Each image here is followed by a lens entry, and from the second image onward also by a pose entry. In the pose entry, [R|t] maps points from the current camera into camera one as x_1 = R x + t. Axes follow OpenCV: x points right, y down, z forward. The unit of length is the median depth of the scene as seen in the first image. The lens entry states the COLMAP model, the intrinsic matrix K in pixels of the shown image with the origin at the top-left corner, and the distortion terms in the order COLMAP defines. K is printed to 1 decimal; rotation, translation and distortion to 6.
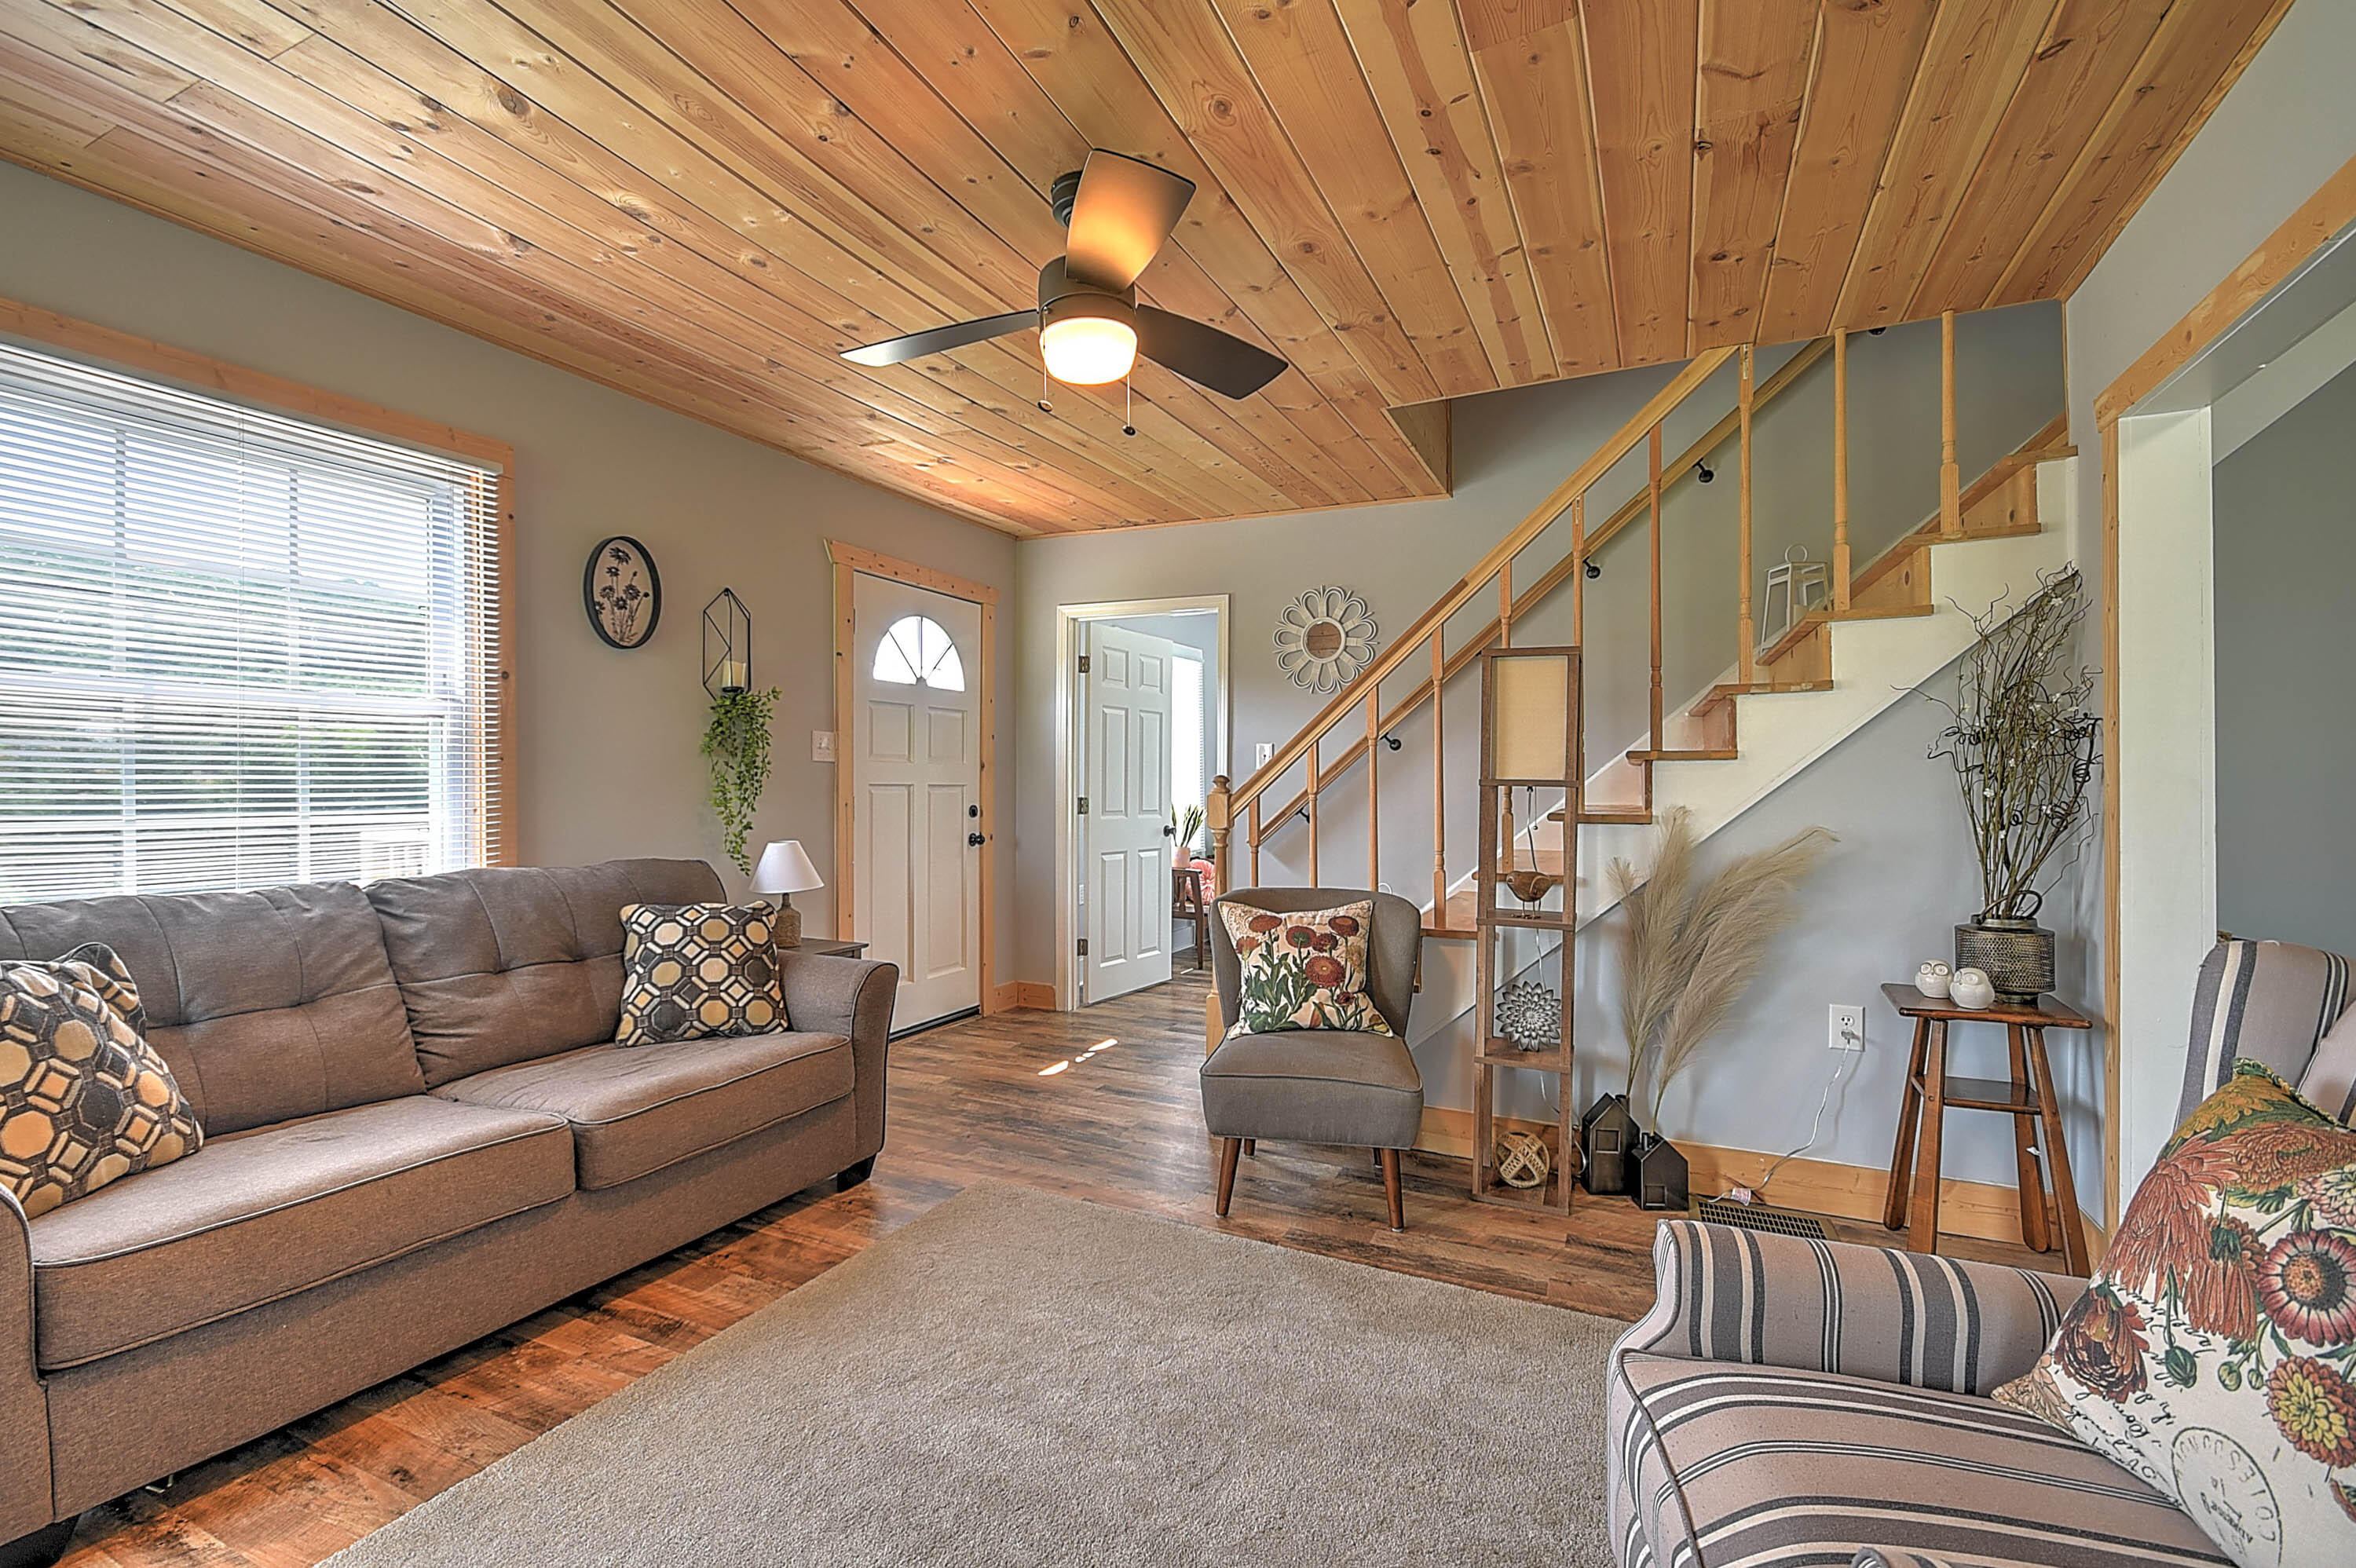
lens RADIAL K [[1025.1, 0, 1178.0], [0, 1025.1, 784.0], [0, 0, 1]] dist [0.007873, -0.014155]
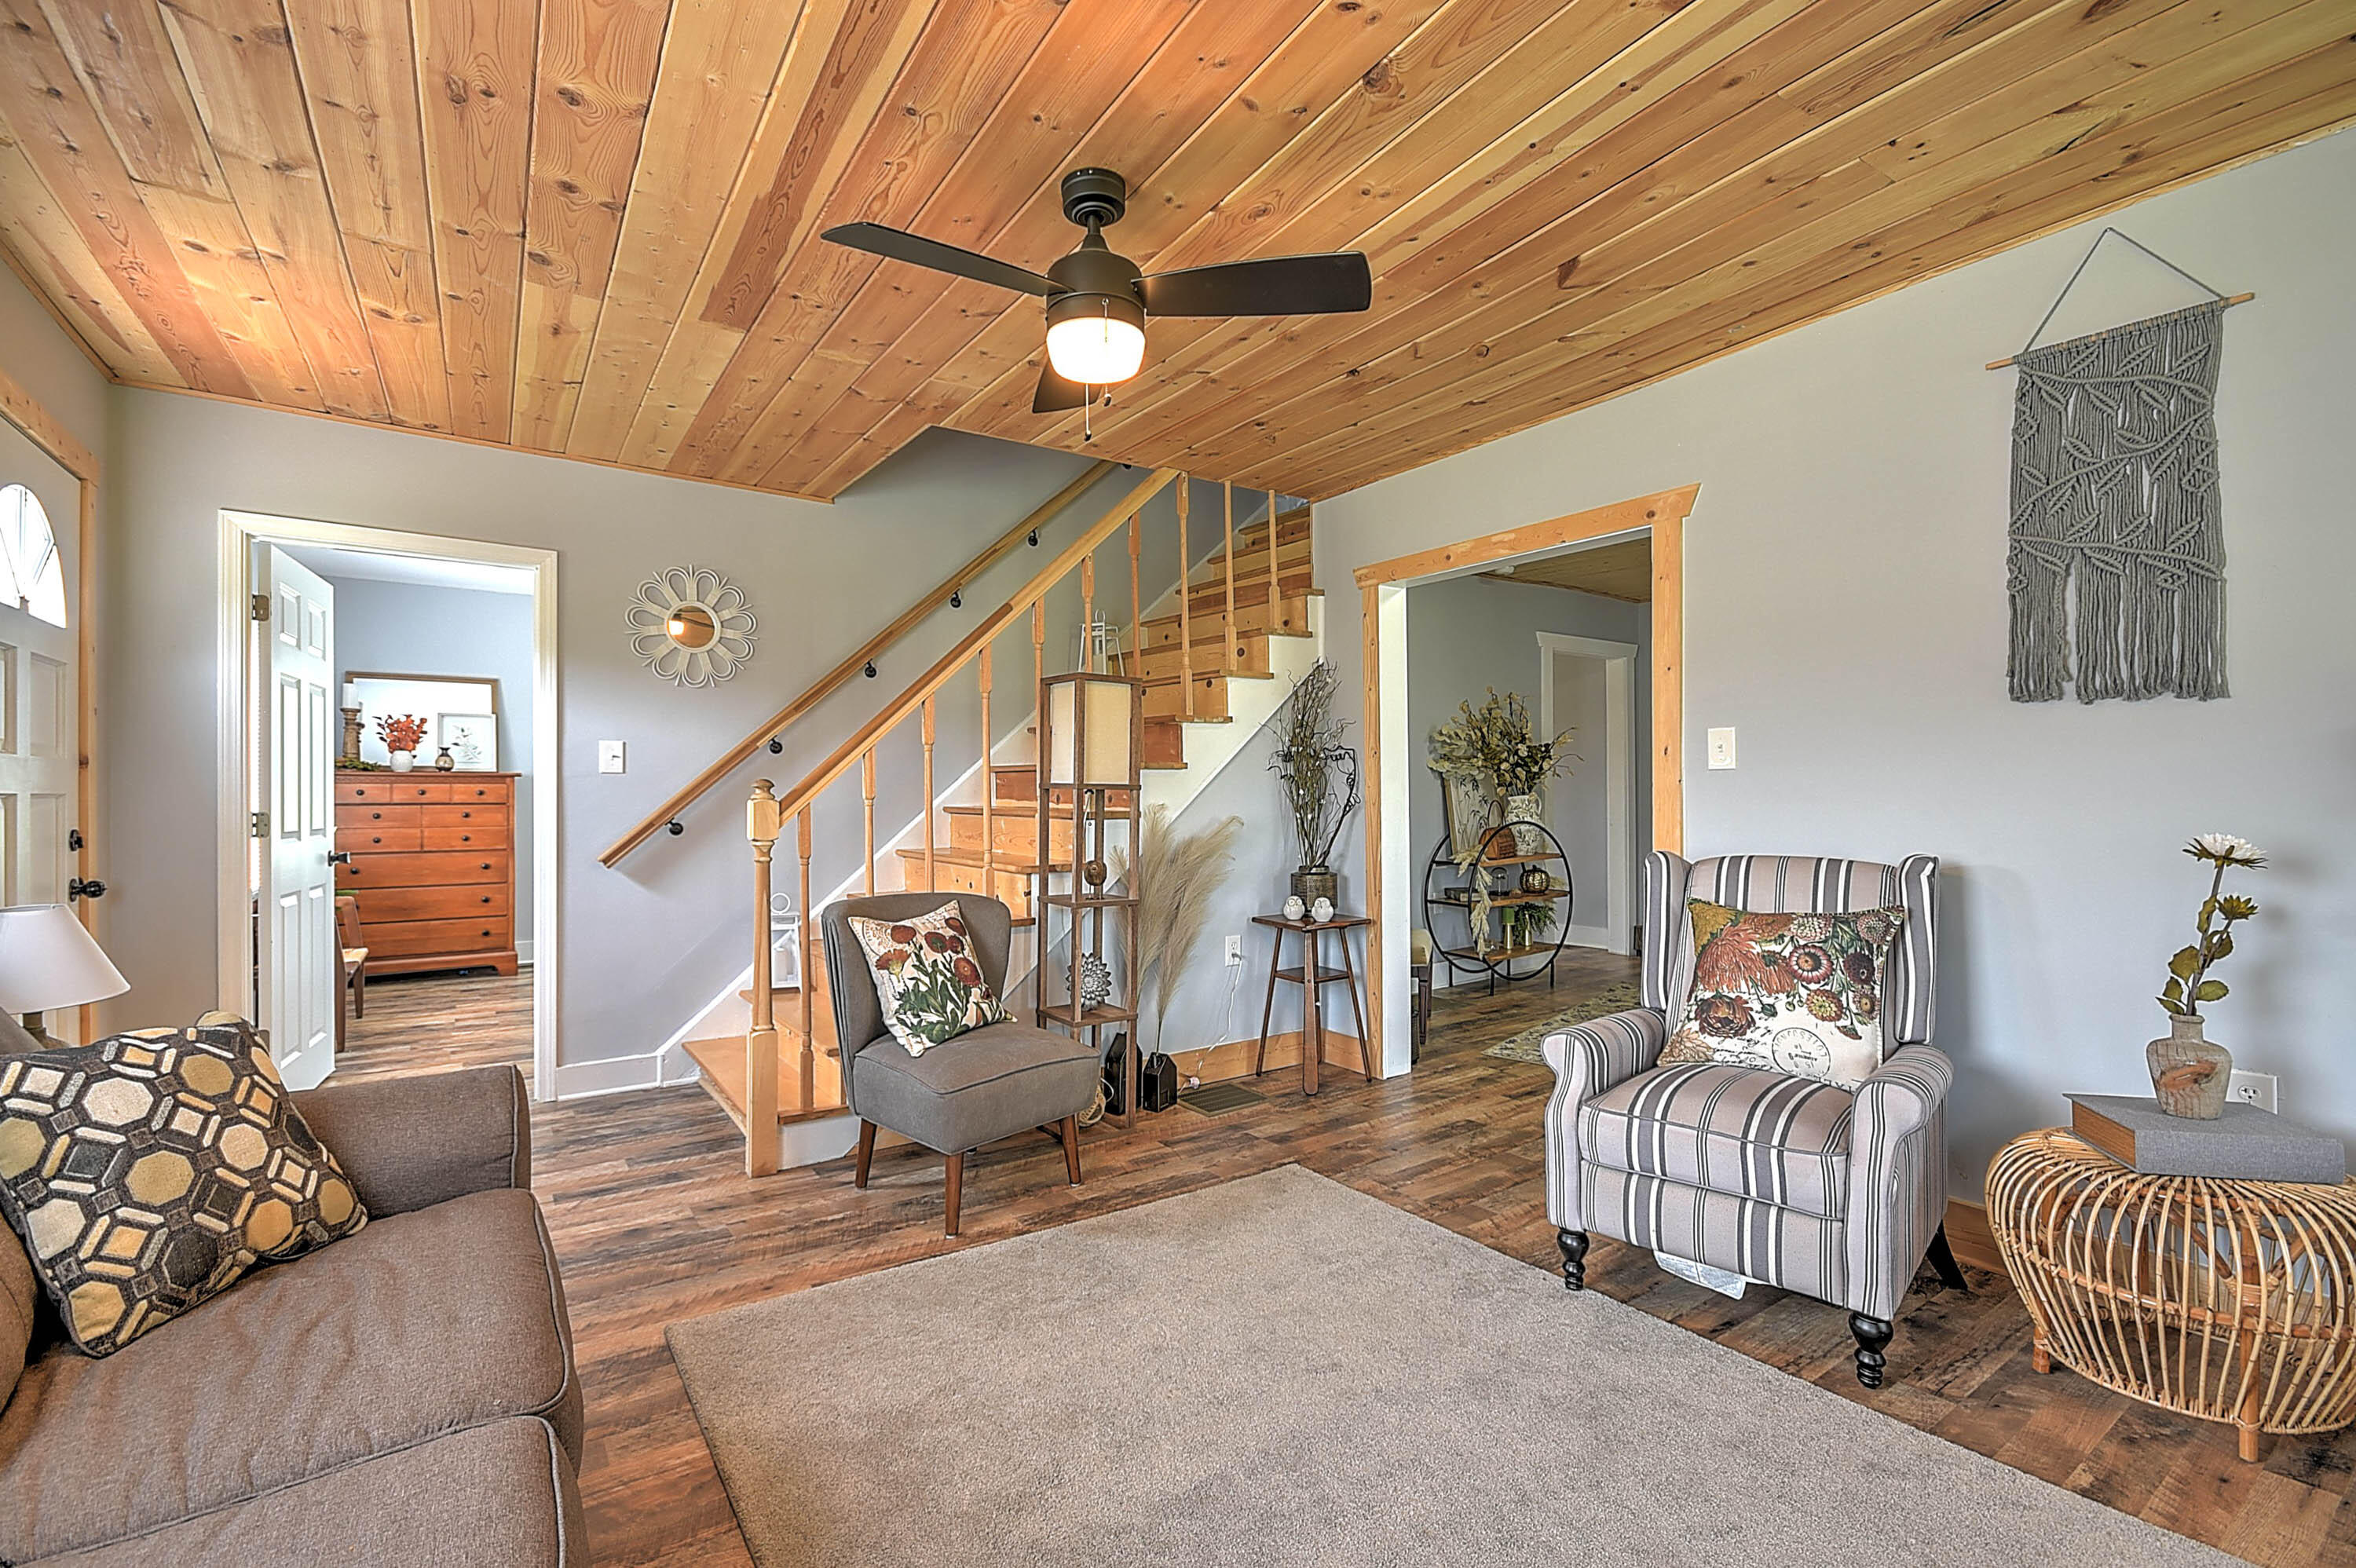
lens RADIAL K [[1009.6, 0, 1178.0], [0, 1009.6, 784.0], [0, 0, 1]] dist [0.001075, -0.000383]
pose [[0.506370, 0.000321, 0.862316, -0.655381], [0.004694, 0.999984, -0.003129, 0.000030], [-0.862304, 0.005632, 0.506360, 0.327218]]
